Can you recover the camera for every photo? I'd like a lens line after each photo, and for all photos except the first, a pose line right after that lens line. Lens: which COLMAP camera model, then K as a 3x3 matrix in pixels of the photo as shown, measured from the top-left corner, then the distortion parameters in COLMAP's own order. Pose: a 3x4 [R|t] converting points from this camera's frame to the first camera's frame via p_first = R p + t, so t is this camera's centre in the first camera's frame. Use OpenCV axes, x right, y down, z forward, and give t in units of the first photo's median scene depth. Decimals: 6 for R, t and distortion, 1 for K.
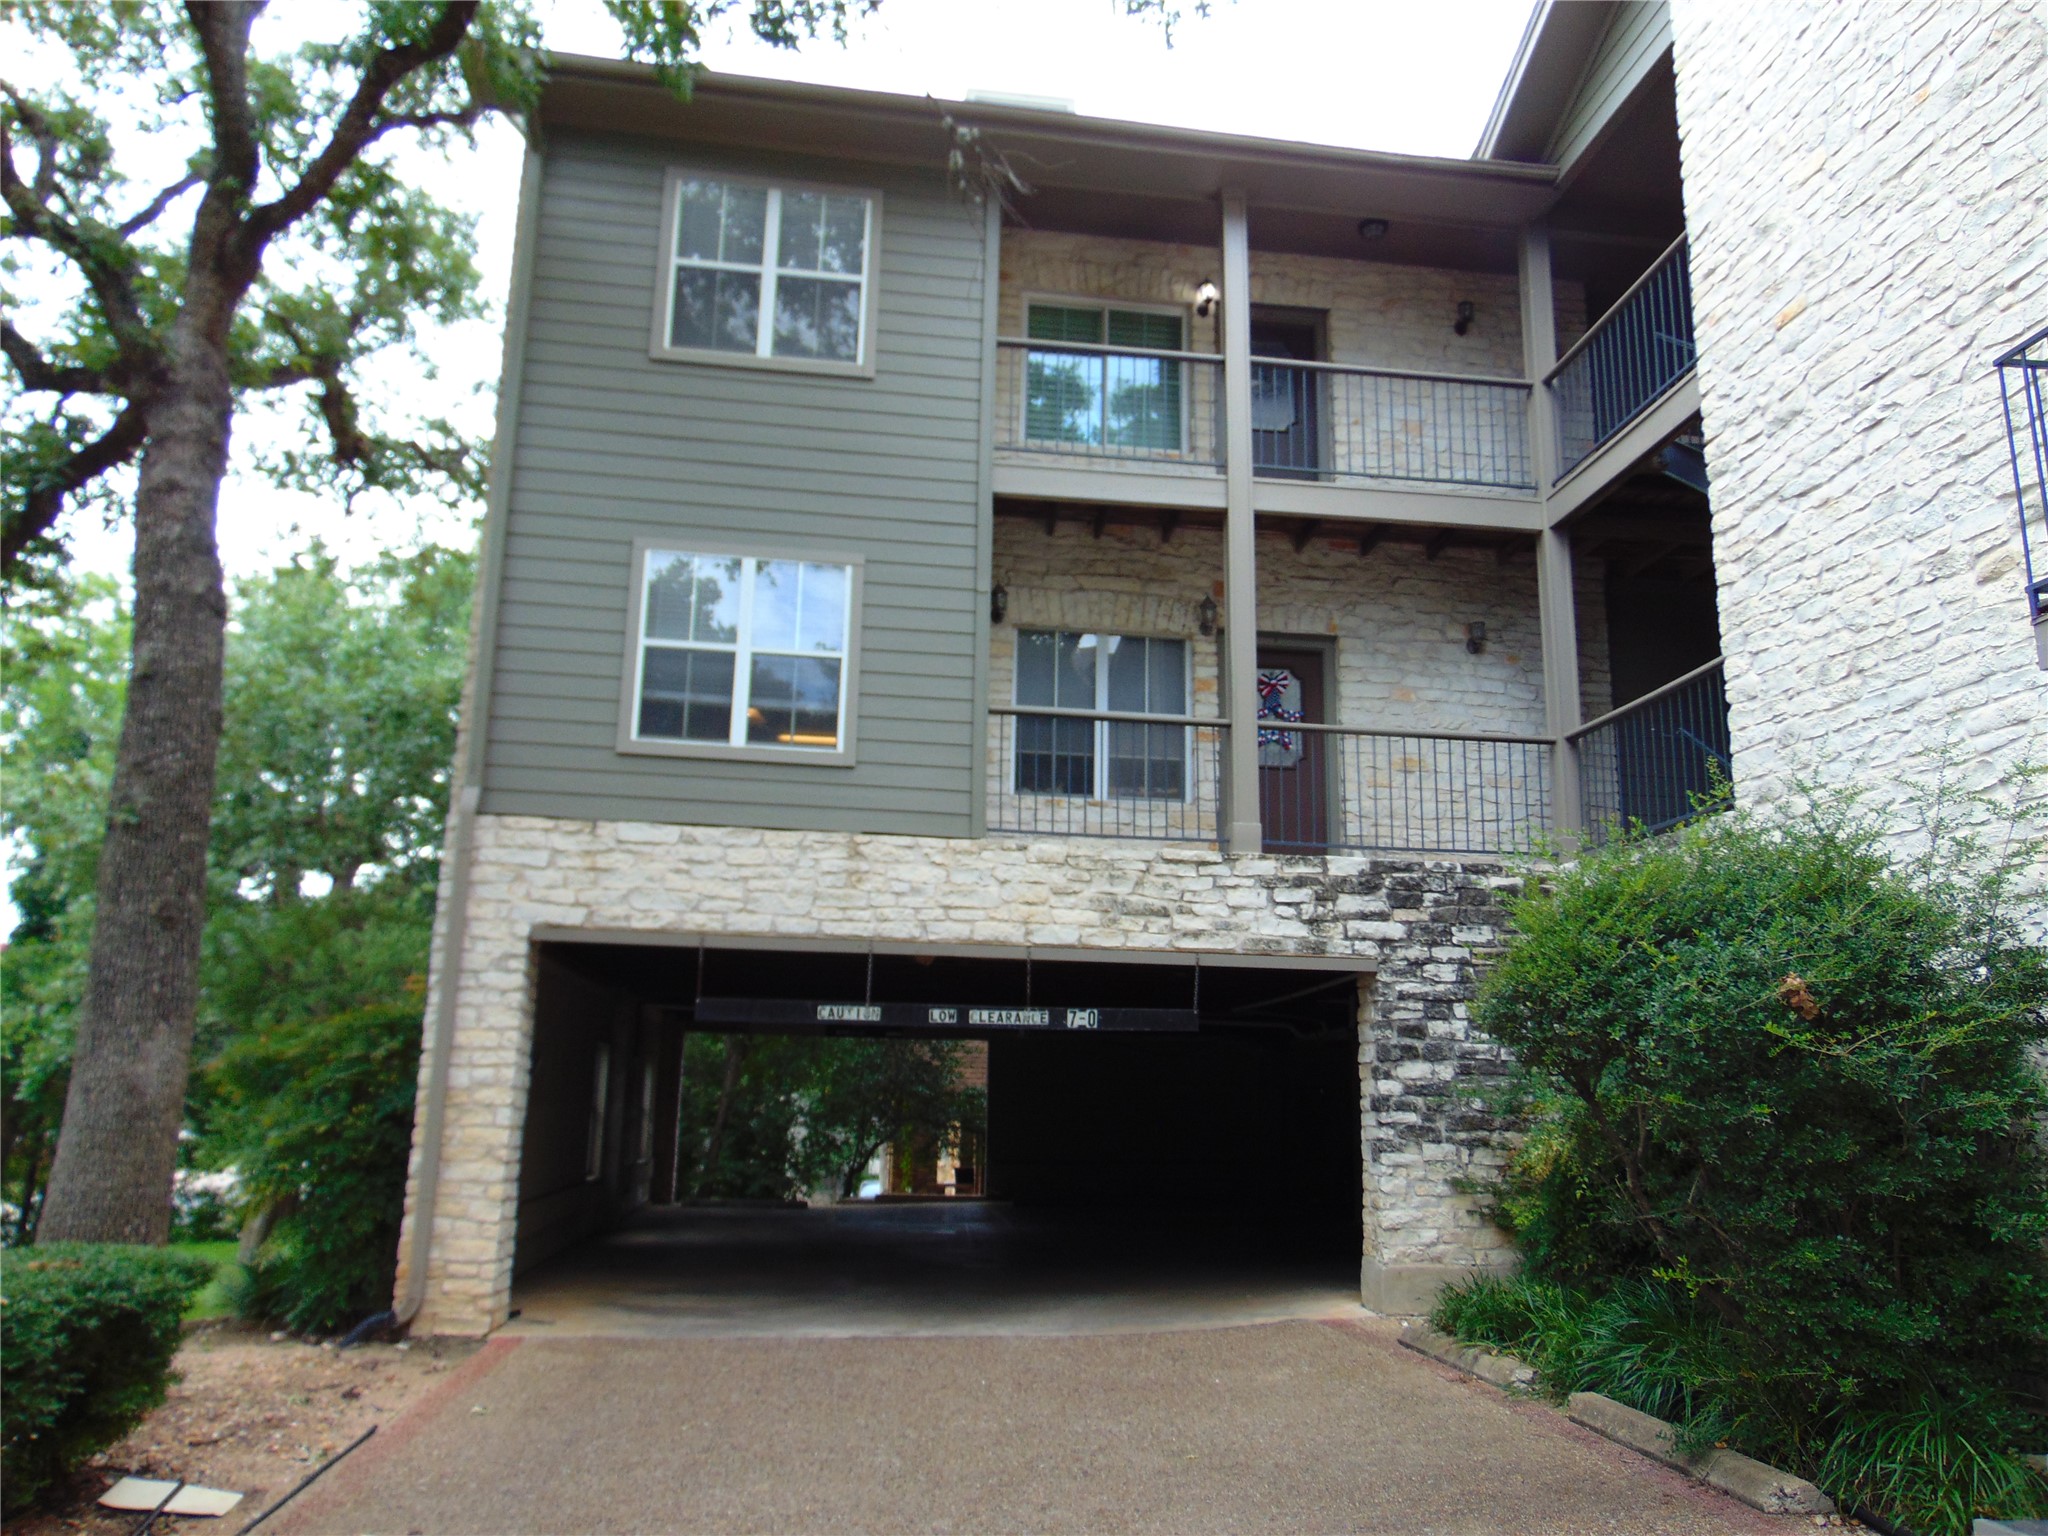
lens RADIAL K [[1540.4, 0, 1033.4], [0, 1540.4, 775.1], [0, 0, 1]] dist [0.010108, 0.010560]
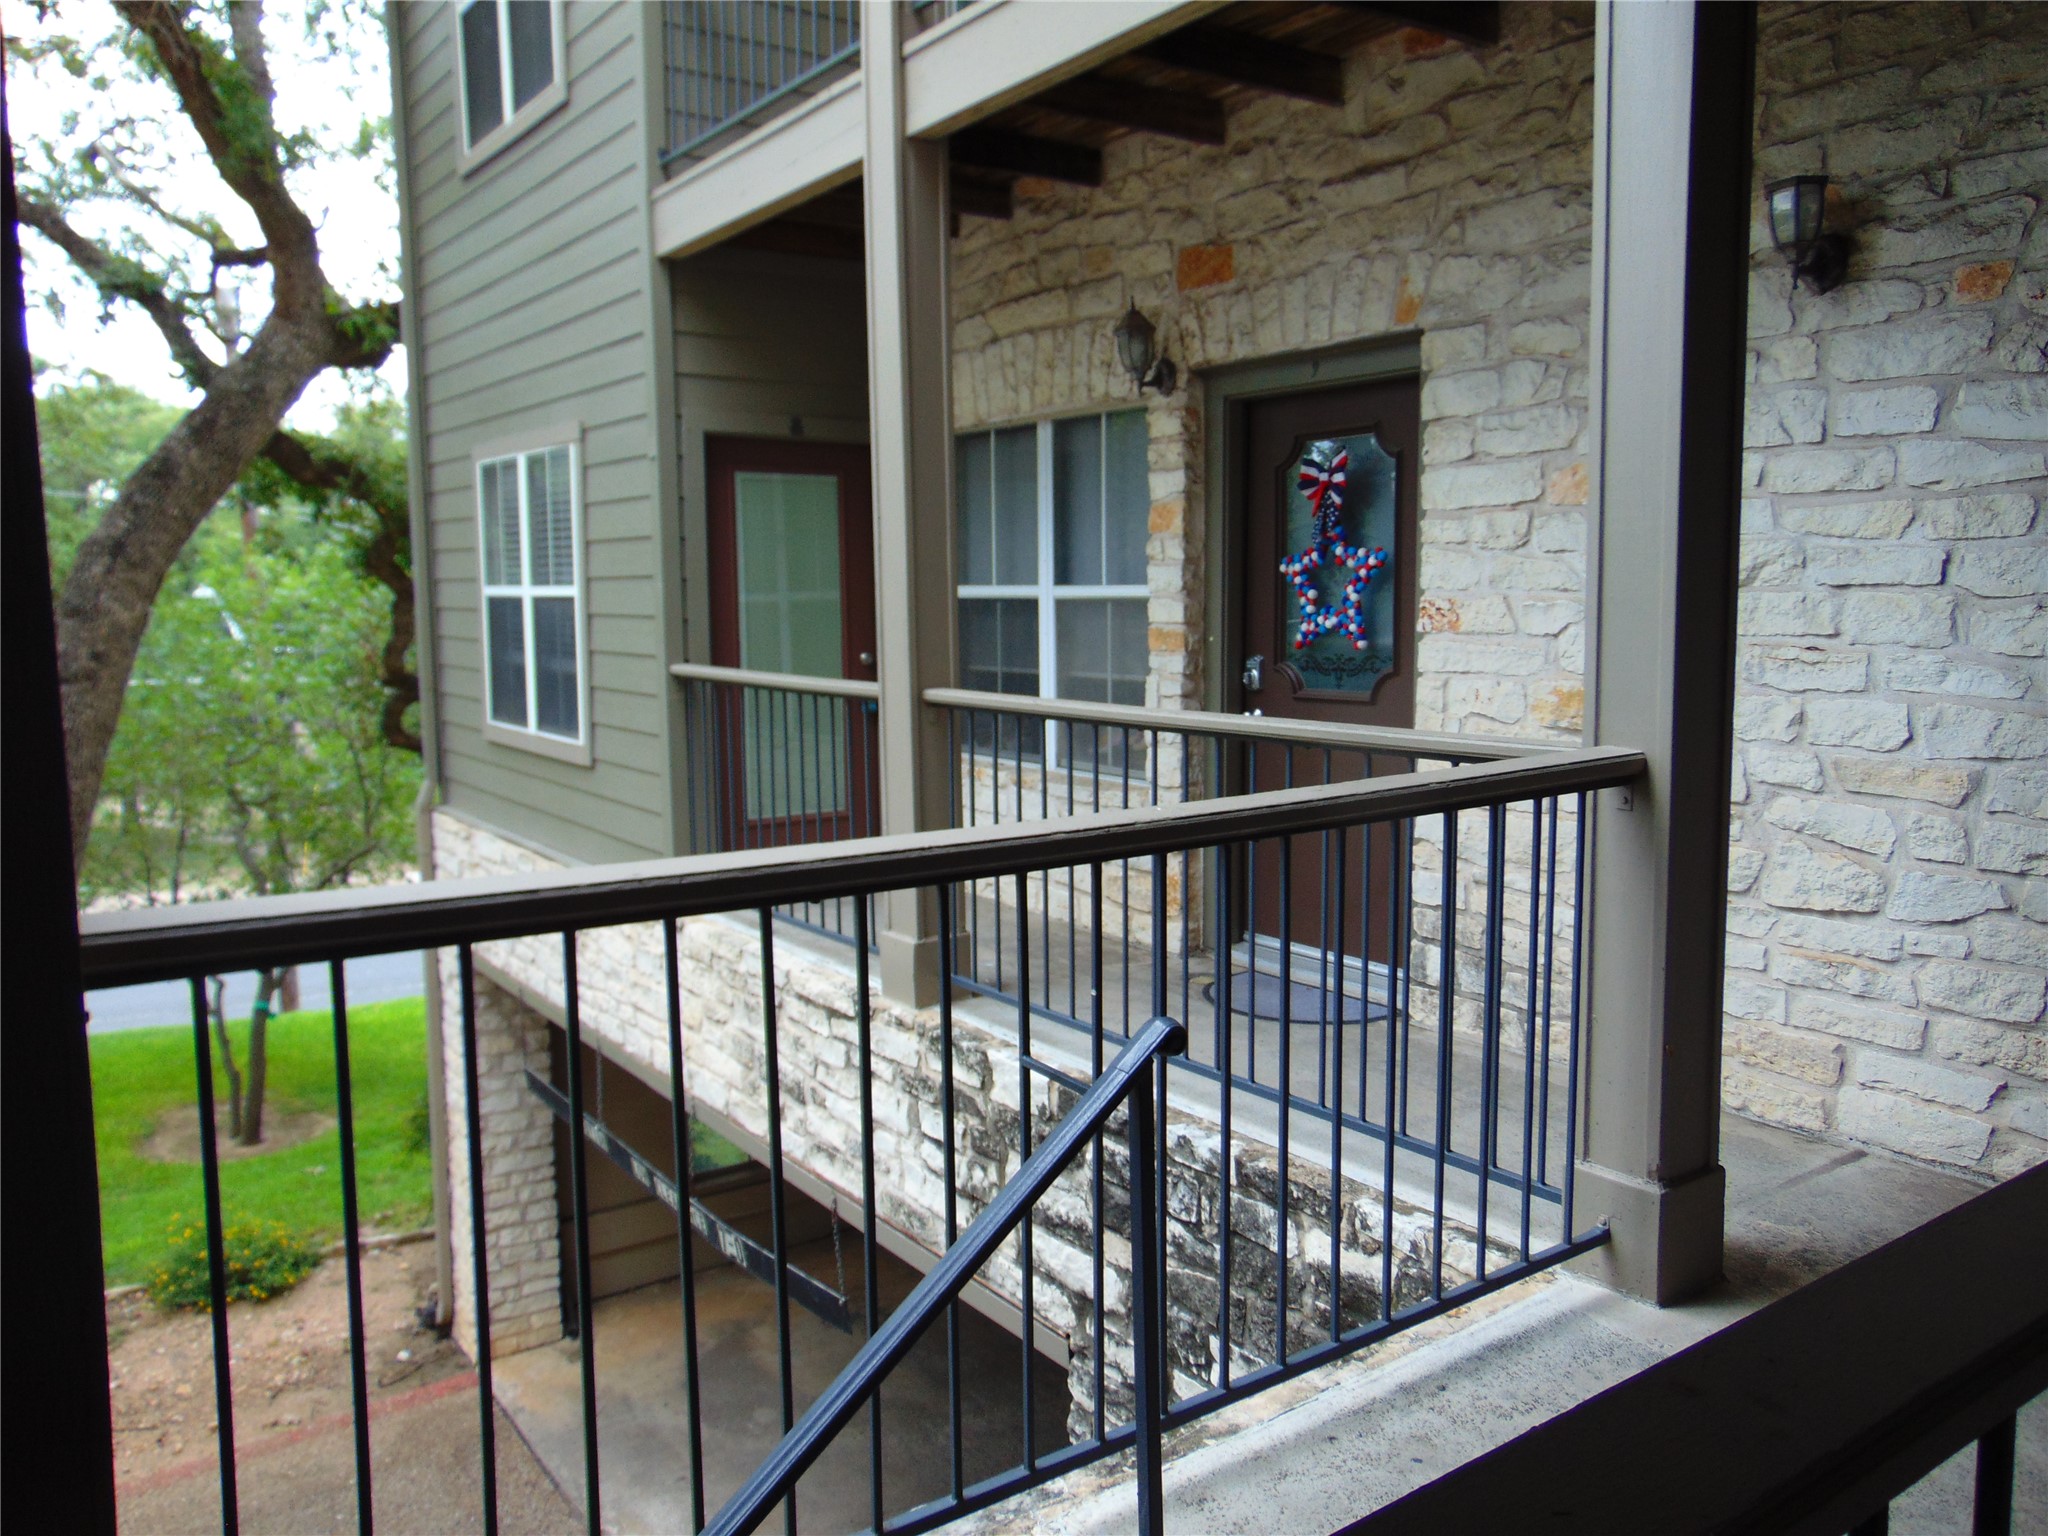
lens RADIAL K [[1540.4, 0, 1023.0], [0, 1540.4, 764.6], [0, 0, 1]] dist [0.010108, 0.010560]
pose [[0.460894, 0.073738, -0.884387, 0.525460], [0.199171, 0.962526, 0.184051, -0.086735], [0.864817, -0.260972, 0.428936, 0.834688]]
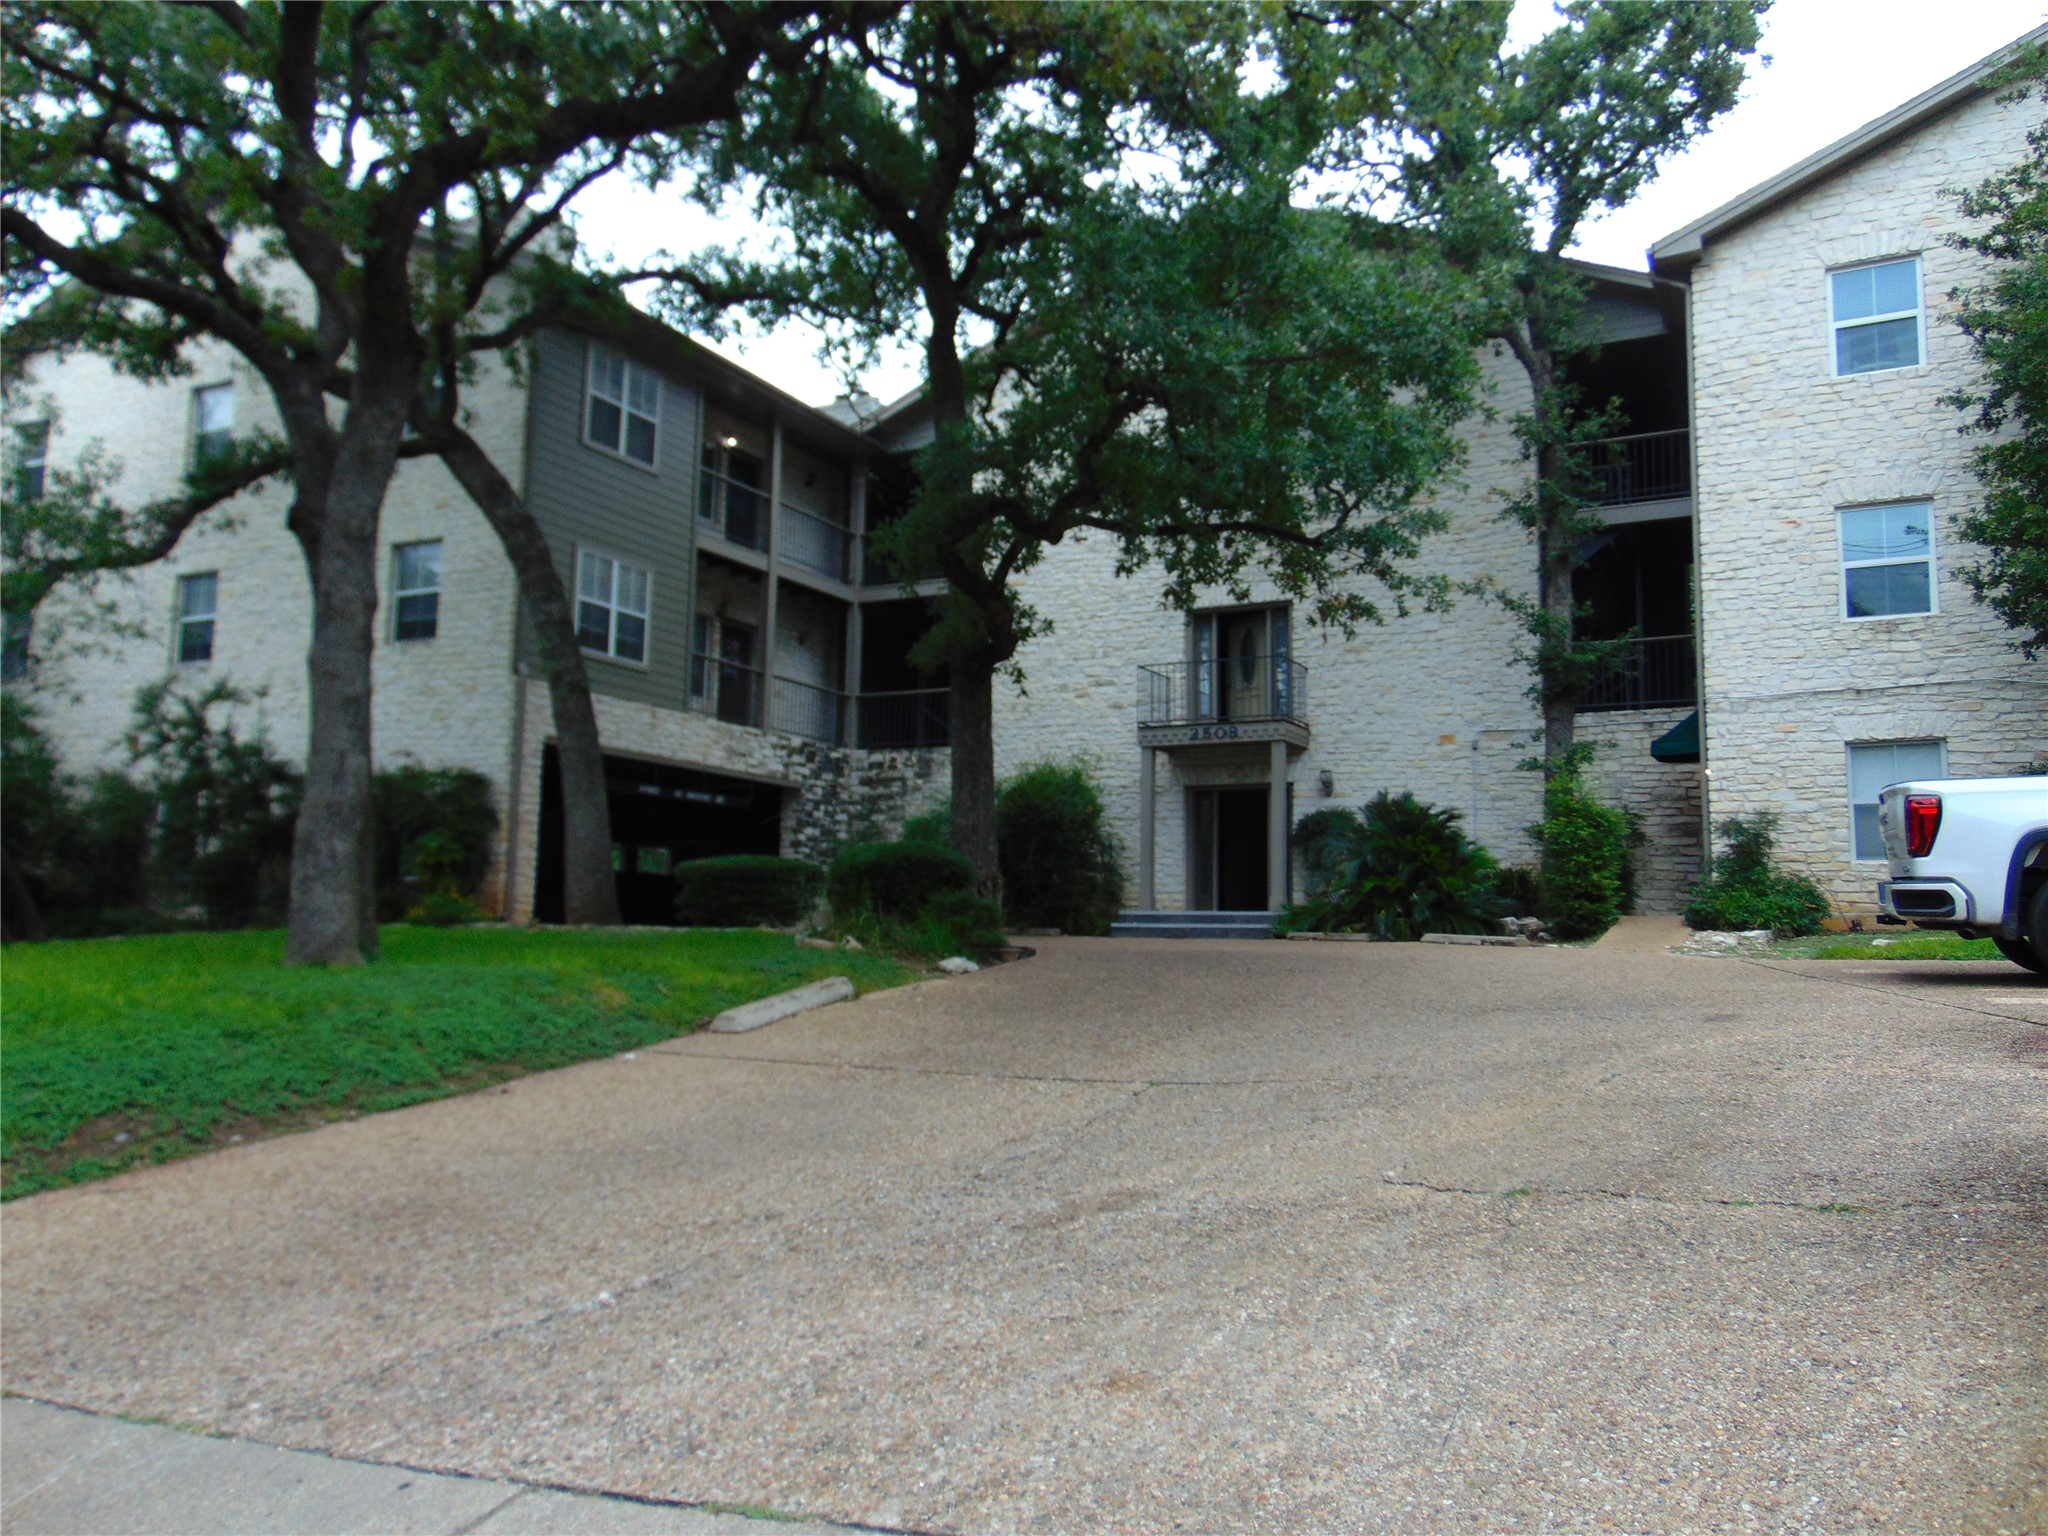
lens RADIAL K [[1540.4, 0, 1023.5], [0, 1540.4, 766.8], [0, 0, 1]] dist [0.010108, 0.010560]
pose [[0.580738, 0.086014, 0.809534, -1.473212], [-0.176328, 0.984087, 0.021932, -0.015540], [-0.794765, -0.155480, 0.586664, -0.631279]]
